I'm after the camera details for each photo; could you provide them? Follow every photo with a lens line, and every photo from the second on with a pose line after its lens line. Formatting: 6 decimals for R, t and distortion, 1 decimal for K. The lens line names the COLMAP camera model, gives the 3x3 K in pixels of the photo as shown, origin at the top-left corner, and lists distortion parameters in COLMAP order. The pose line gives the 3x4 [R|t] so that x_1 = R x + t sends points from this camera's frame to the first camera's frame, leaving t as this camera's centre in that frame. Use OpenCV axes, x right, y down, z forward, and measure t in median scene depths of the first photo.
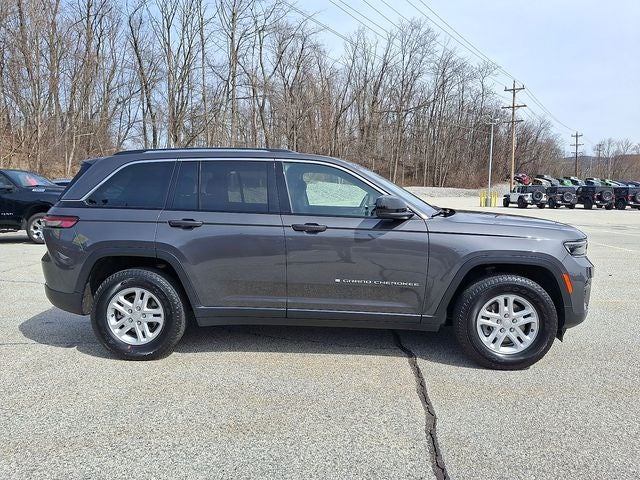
lens RADIAL K [[468.6, 0, 320.0], [0, 468.6, 240.0], [0, 0, 1]] dist [0.081688, -0.142379]
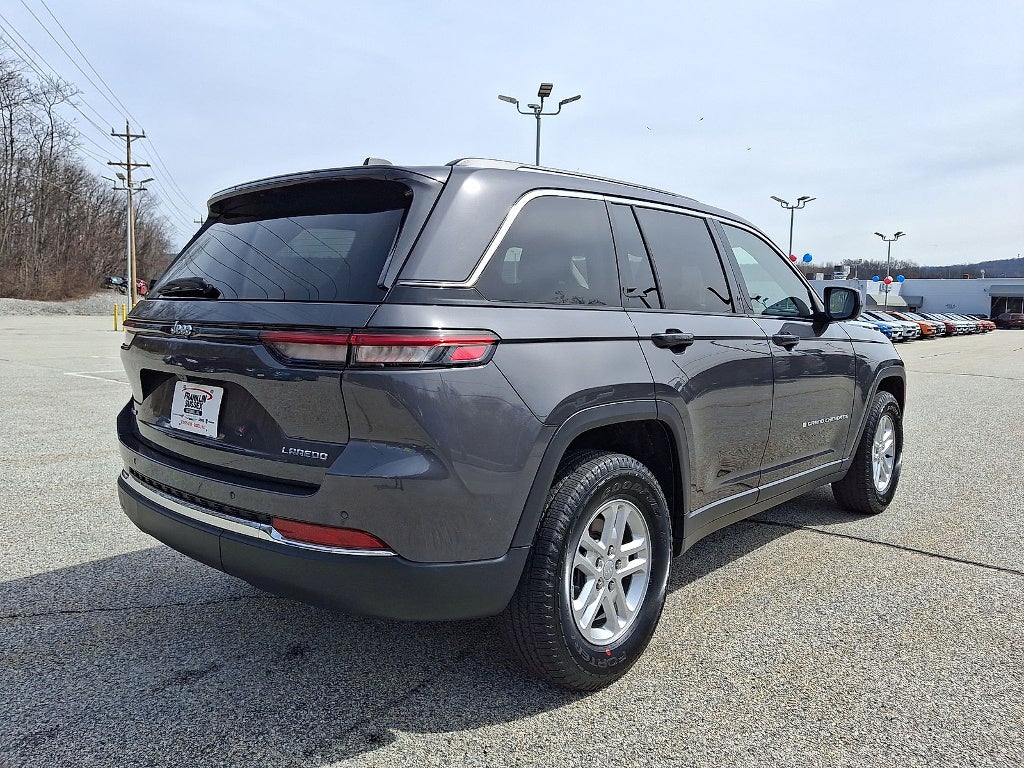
lens RADIAL K [[749.8, 0, 512.0], [0, 749.8, 384.0], [0, 0, 1]] dist [0.081688, -0.142379]
pose [[0.623994, -0.073867, 0.777930, -0.916143], [0.075489, 0.996564, 0.034076, -0.027039], [-0.777774, 0.037462, 0.627426, 0.641750]]
